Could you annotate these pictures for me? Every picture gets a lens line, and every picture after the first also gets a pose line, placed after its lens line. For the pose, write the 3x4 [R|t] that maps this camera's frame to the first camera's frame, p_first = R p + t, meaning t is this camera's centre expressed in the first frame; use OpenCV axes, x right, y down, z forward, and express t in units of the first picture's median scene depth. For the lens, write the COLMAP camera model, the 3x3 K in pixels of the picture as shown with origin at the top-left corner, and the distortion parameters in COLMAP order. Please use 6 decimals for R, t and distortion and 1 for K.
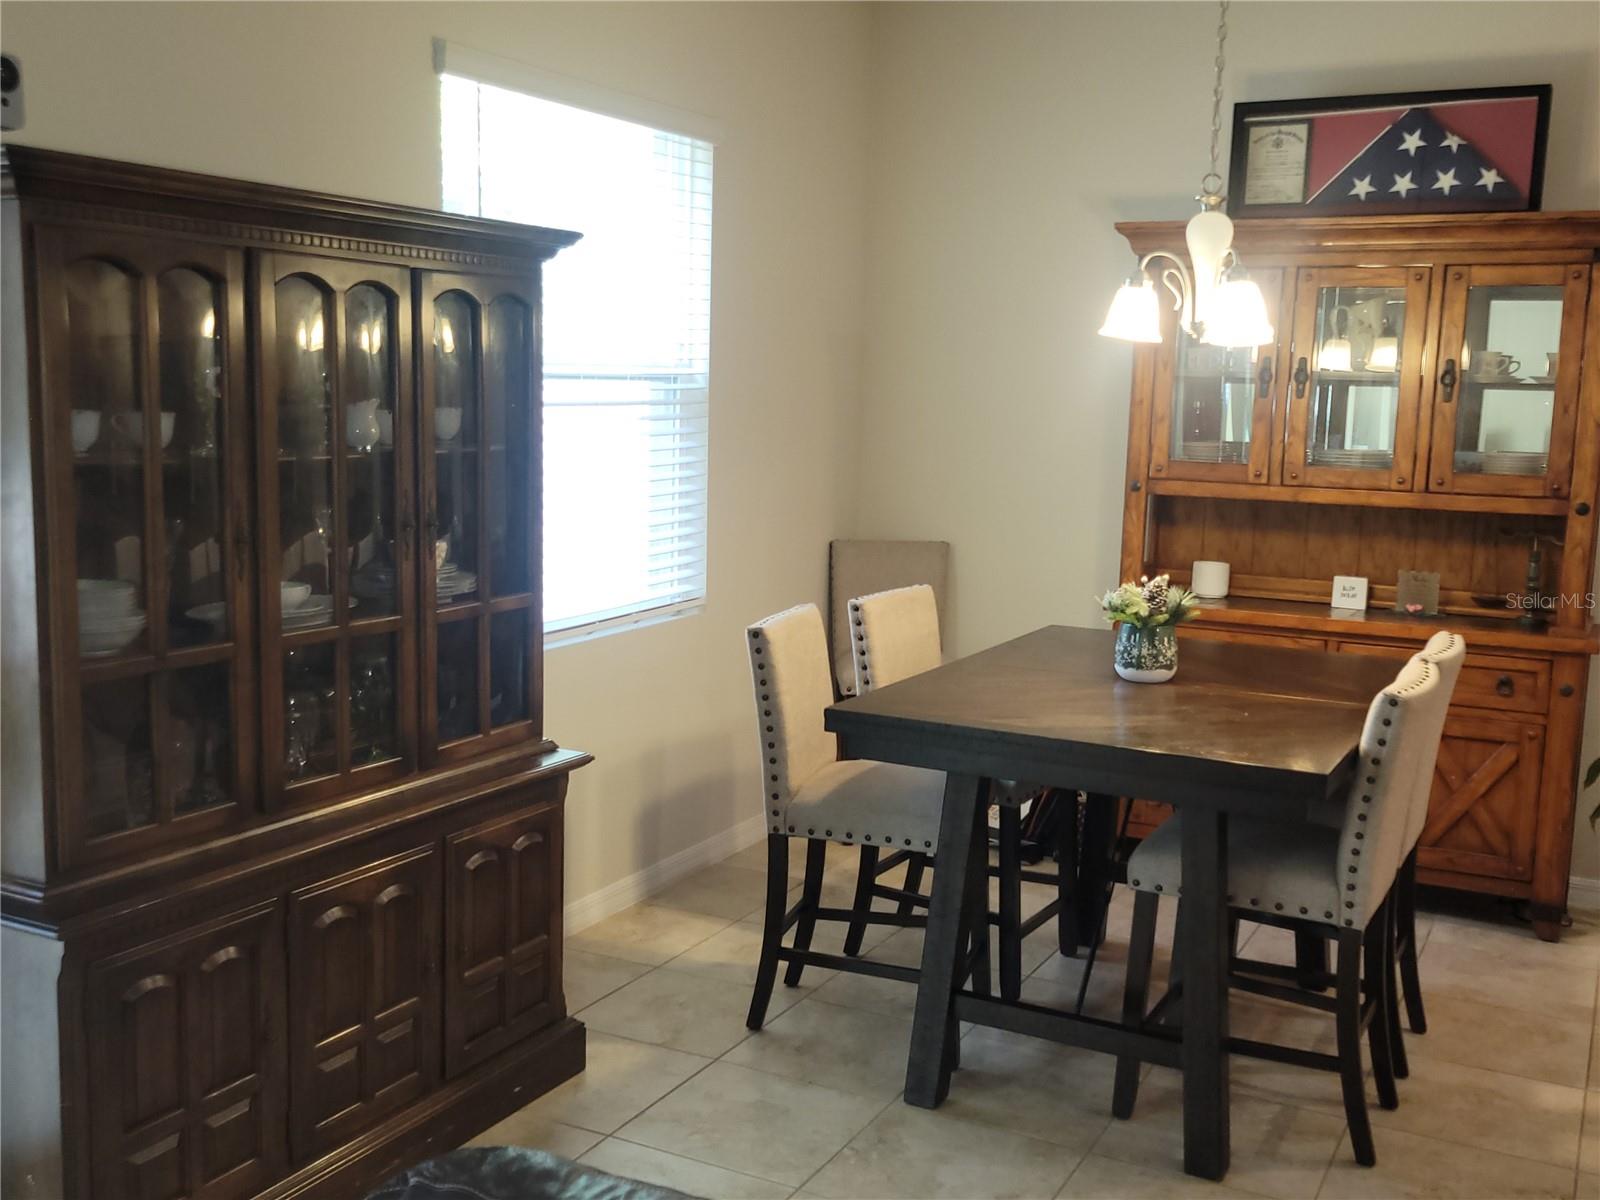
lens RADIAL K [[1661.0, 0, 801.6], [0, 1661.0, 593.0], [0, 0, 1]] dist [0.046388, 0.005915]
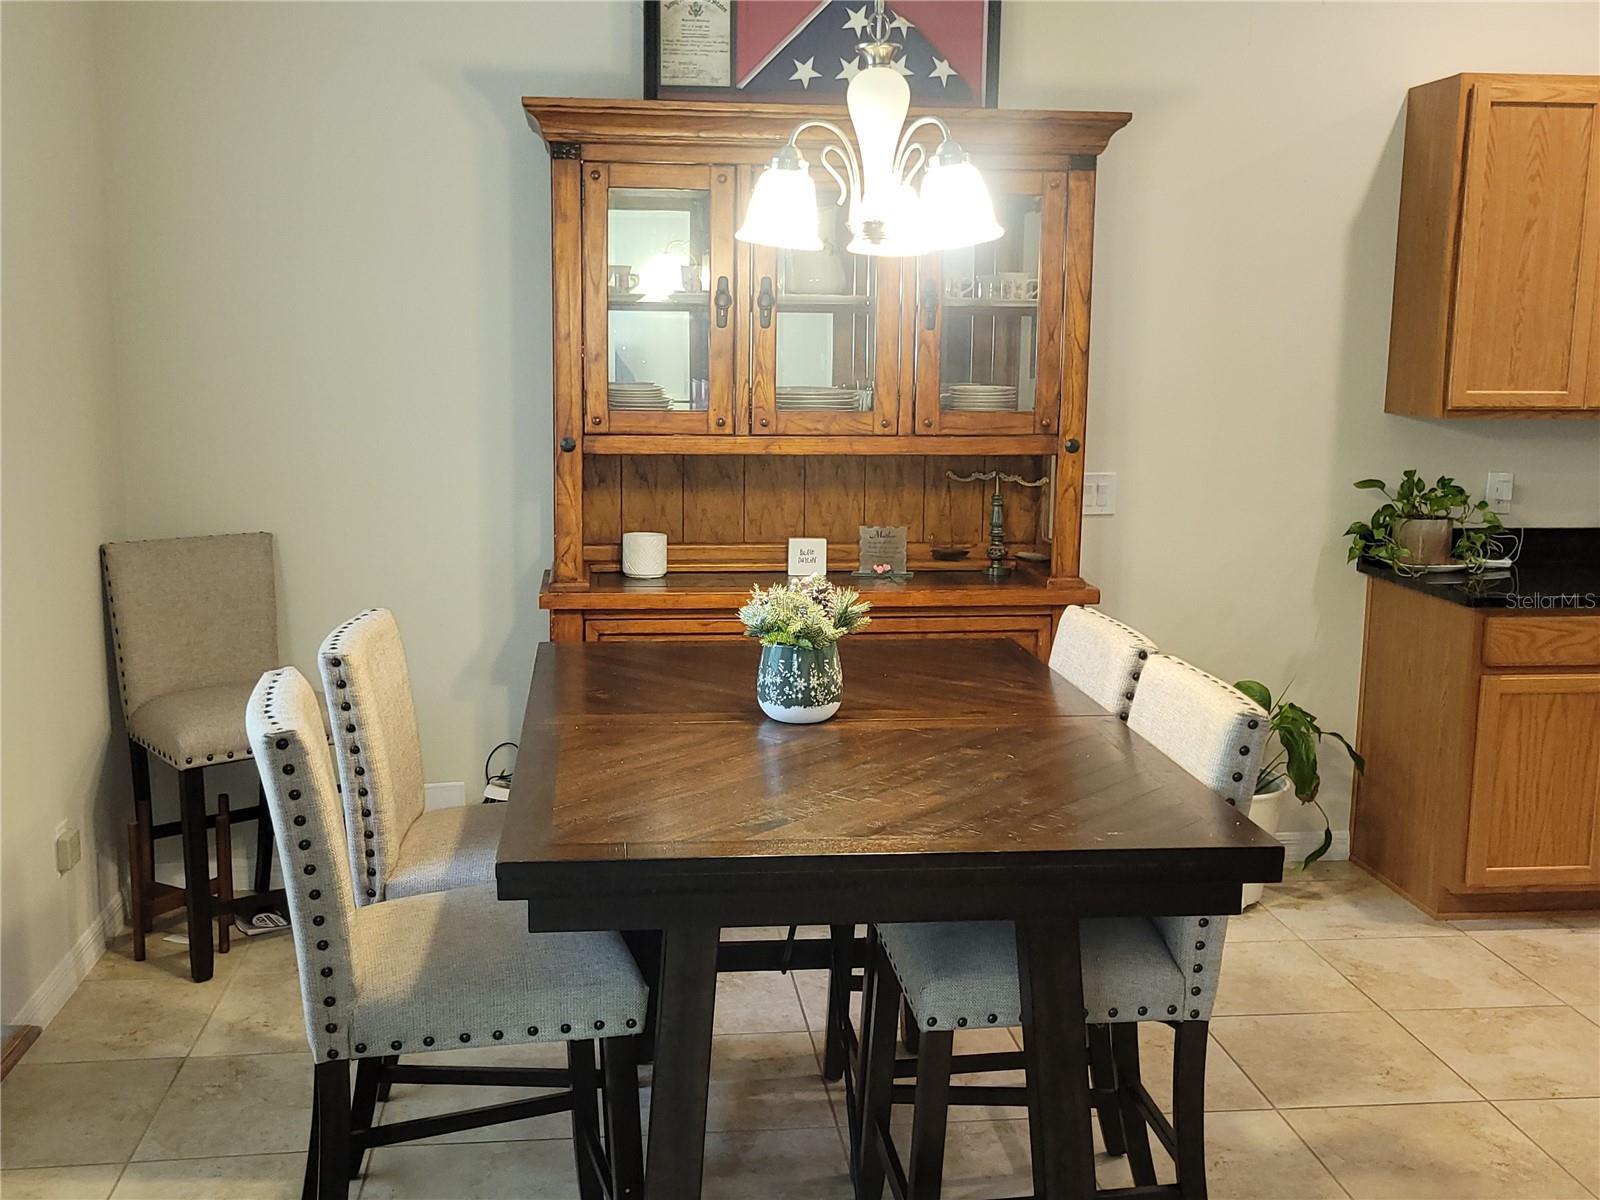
lens RADIAL K [[1661.0, 0, 801.6], [0, 1661.0, 593.0], [0, 0, 1]] dist [0.046388, 0.005915]
pose [[0.831635, -0.104488, 0.545404, -0.148715], [0.082439, 0.994486, 0.064820, -0.039764], [-0.549169, -0.008944, 0.835663, 0.314537]]
